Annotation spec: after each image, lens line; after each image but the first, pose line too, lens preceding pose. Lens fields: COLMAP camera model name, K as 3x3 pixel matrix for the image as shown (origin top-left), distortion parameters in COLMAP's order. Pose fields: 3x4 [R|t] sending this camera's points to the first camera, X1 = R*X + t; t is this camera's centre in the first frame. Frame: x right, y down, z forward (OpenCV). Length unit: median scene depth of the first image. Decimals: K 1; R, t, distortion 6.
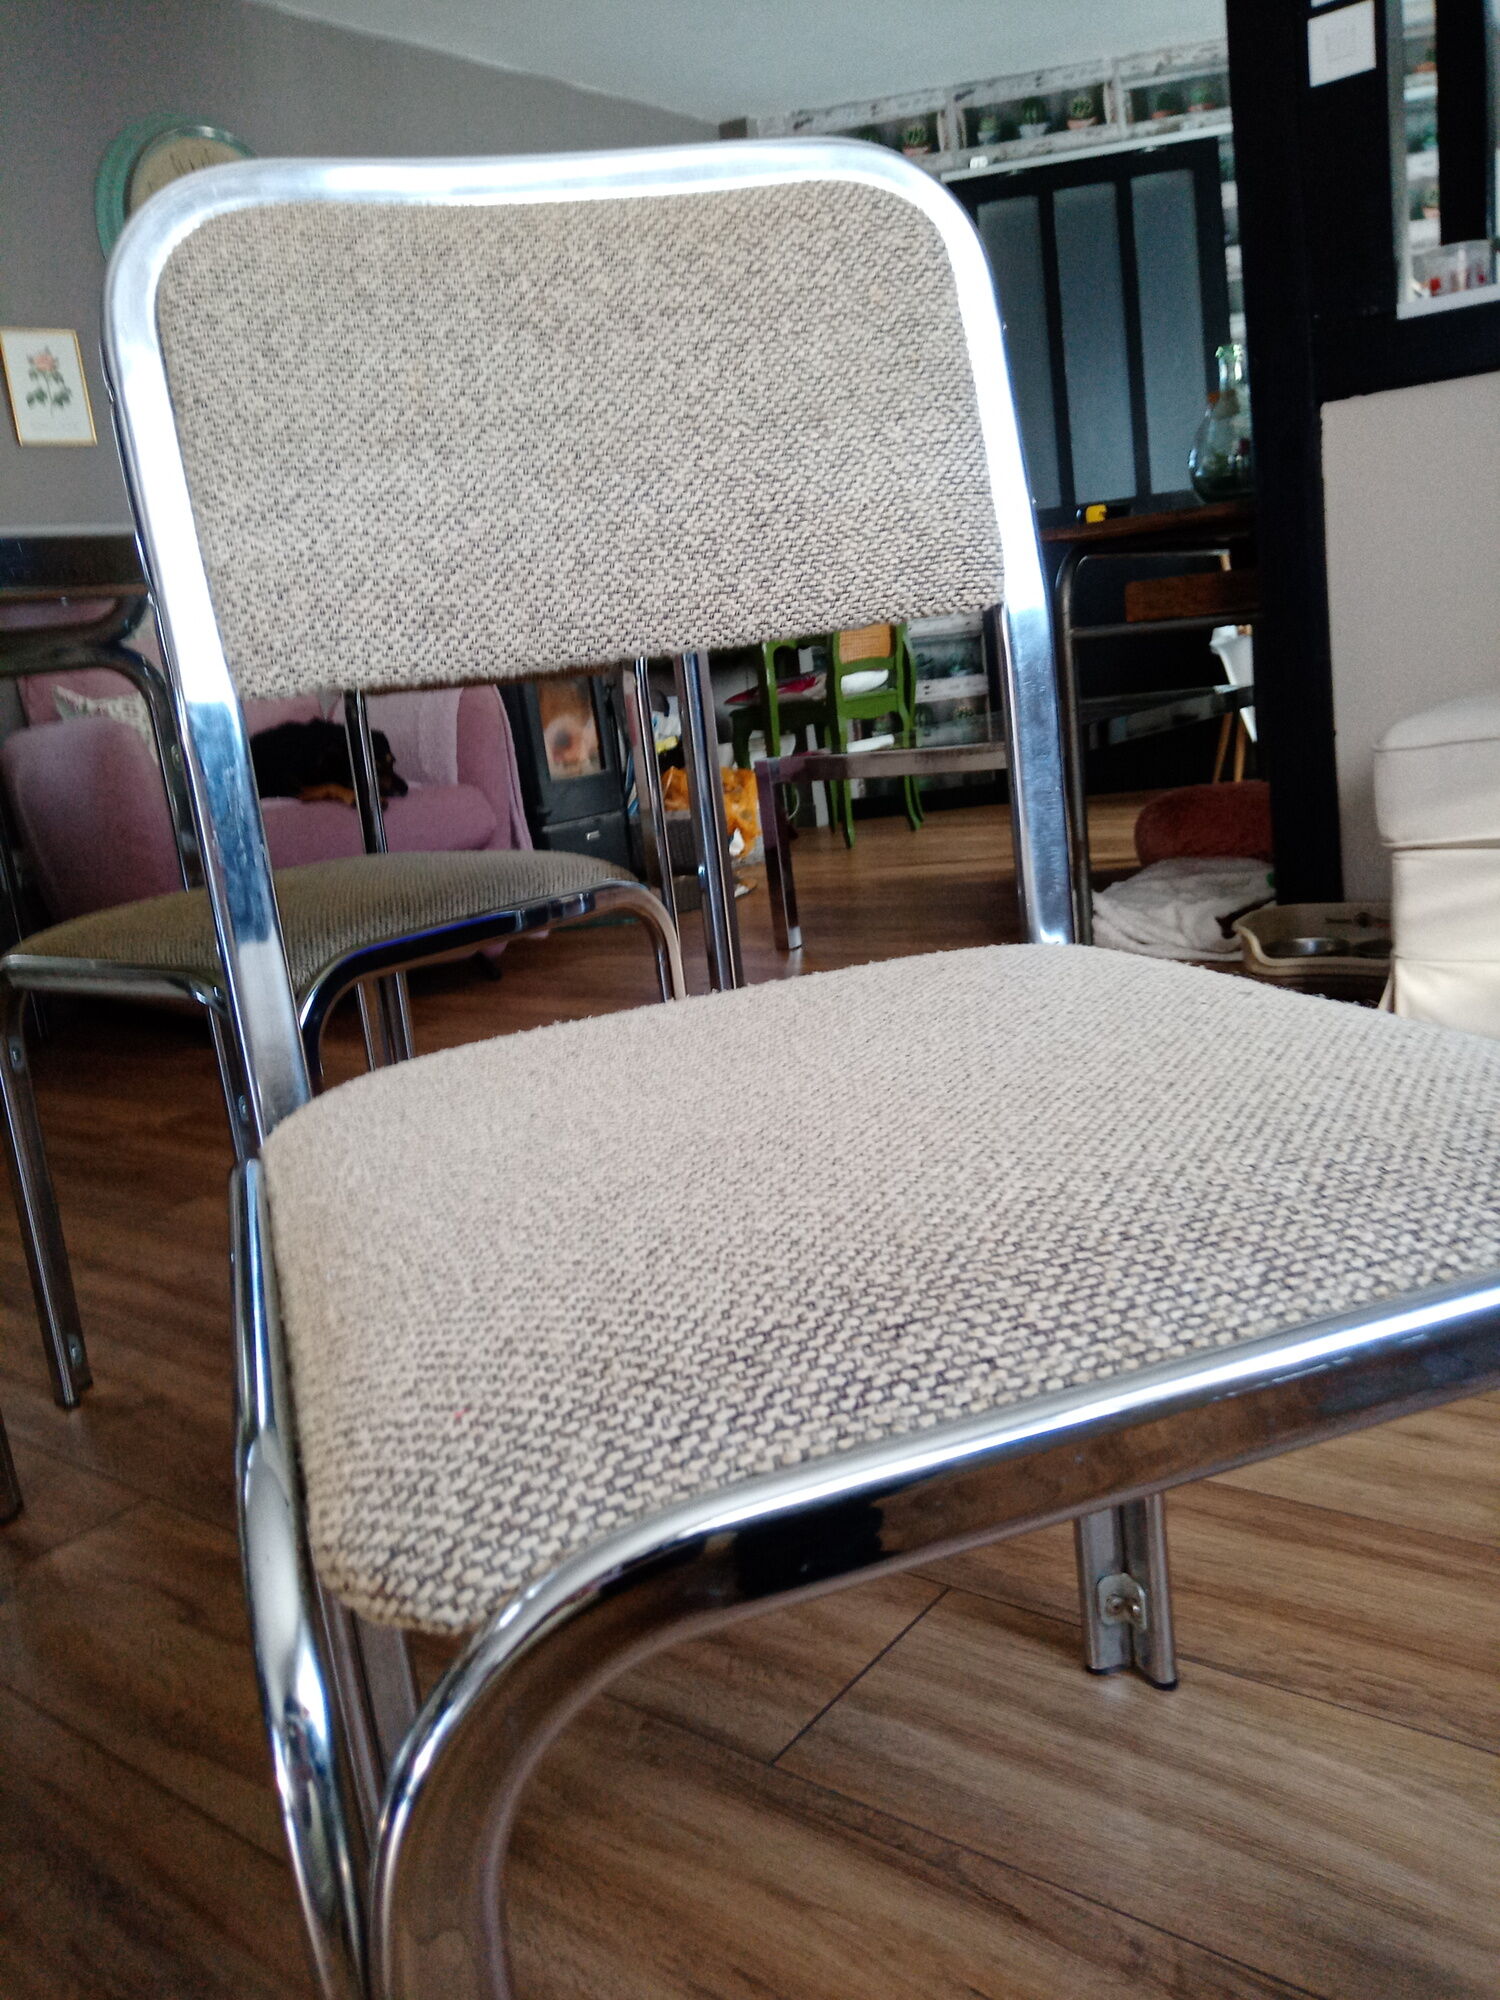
lens RADIAL K [[1593.8, 0, 738.5], [0, 1593.8, 978.7], [0, 0, 1]] dist [0.041293, -0.074215]
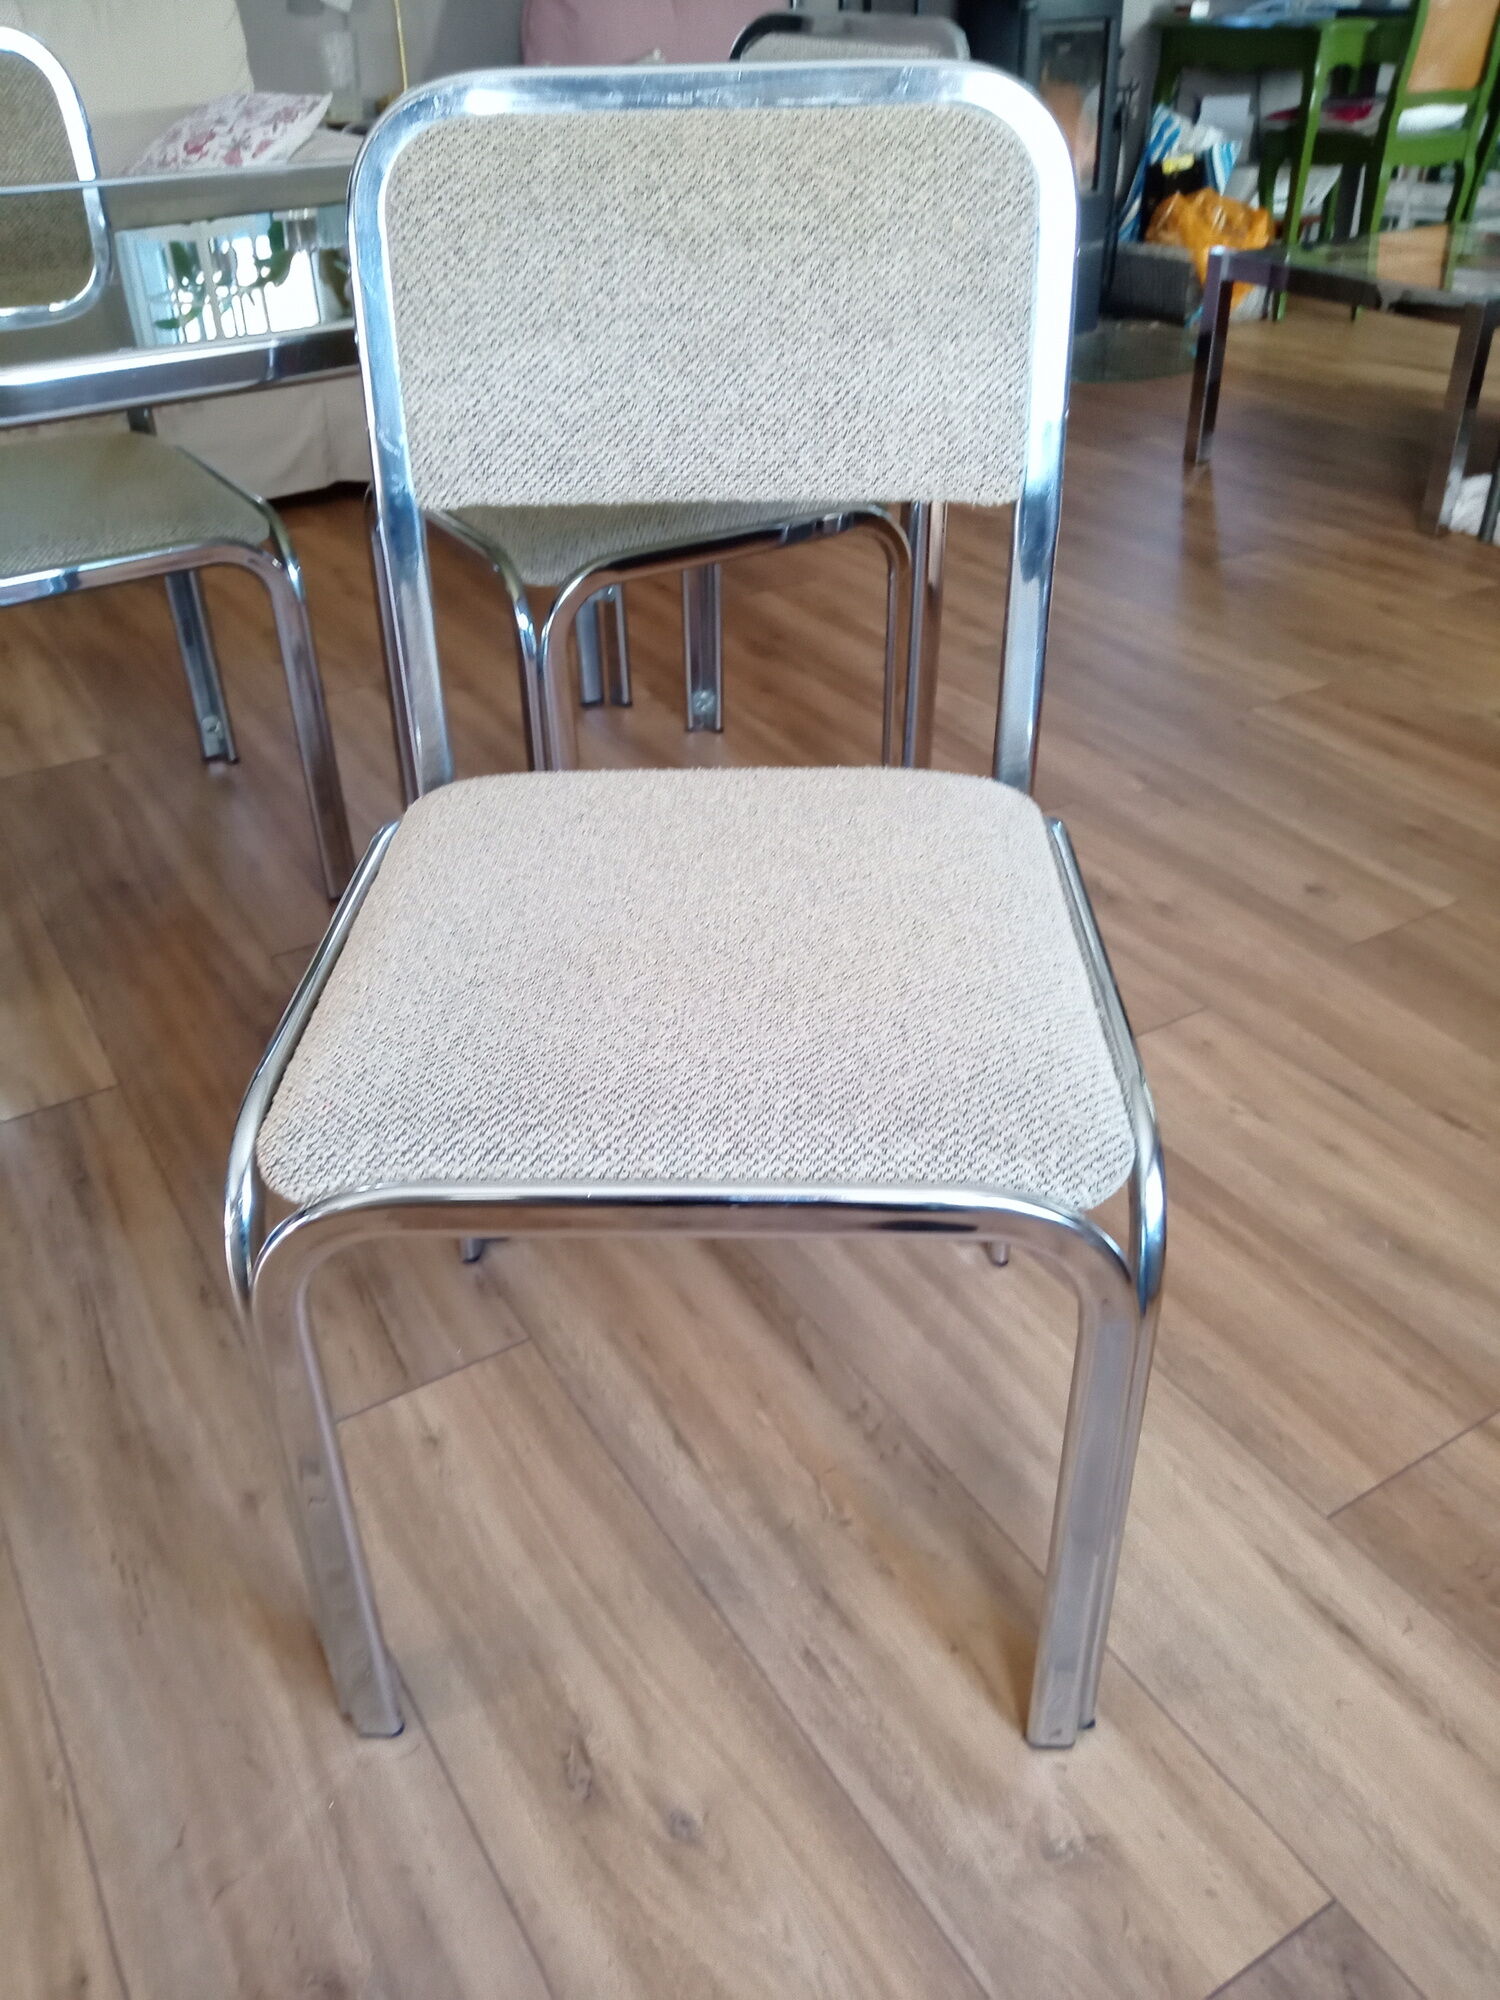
lens RADIAL K [[1593.8, 0, 738.5], [0, 1593.8, 978.7], [0, 0, 1]] dist [0.041293, -0.074215]
pose [[0.935750, 0.270174, -0.226666, 0.368002], [-0.162964, 0.901253, 0.401479, -0.389095], [0.312753, -0.338746, 0.887376, -0.303438]]
